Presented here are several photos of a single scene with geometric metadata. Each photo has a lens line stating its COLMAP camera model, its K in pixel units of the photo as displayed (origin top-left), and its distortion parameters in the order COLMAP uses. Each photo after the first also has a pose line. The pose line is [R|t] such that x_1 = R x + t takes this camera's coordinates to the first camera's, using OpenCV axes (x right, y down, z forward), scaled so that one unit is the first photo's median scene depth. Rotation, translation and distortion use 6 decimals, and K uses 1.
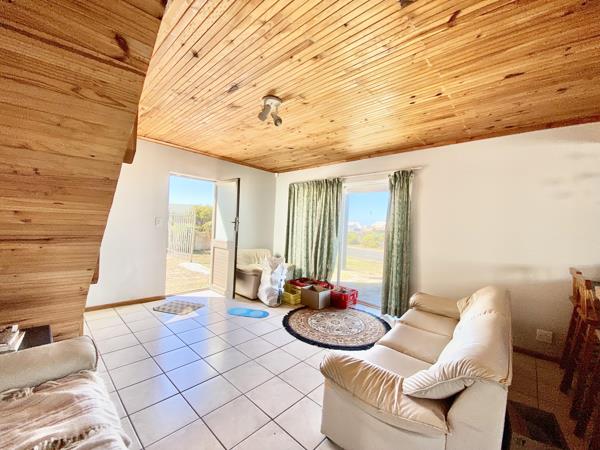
lens RADIAL K [[244.3, 0, 300.0], [0, 244.3, 225.0], [0, 0, 1]] dist [0.003132, -0.000009]
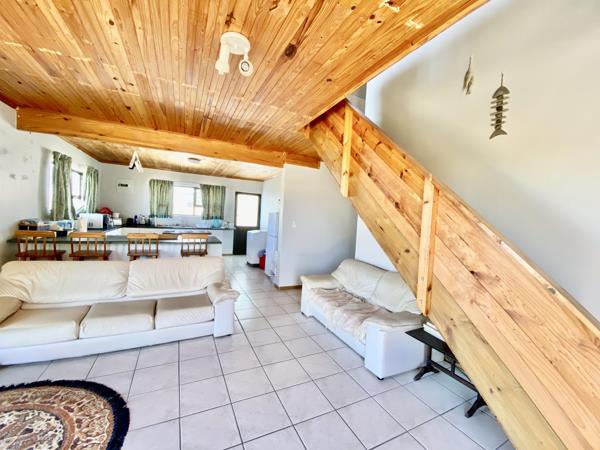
lens RADIAL K [[244.3, 0, 300.0], [0, 244.3, 225.0], [0, 0, 1]] dist [0.003132, -0.000009]
pose [[-0.930932, -0.111481, 0.347761, -0.506400], [-0.096941, 0.993540, 0.058992, -0.049430], [-0.352091, 0.021206, -0.935725, 1.389486]]
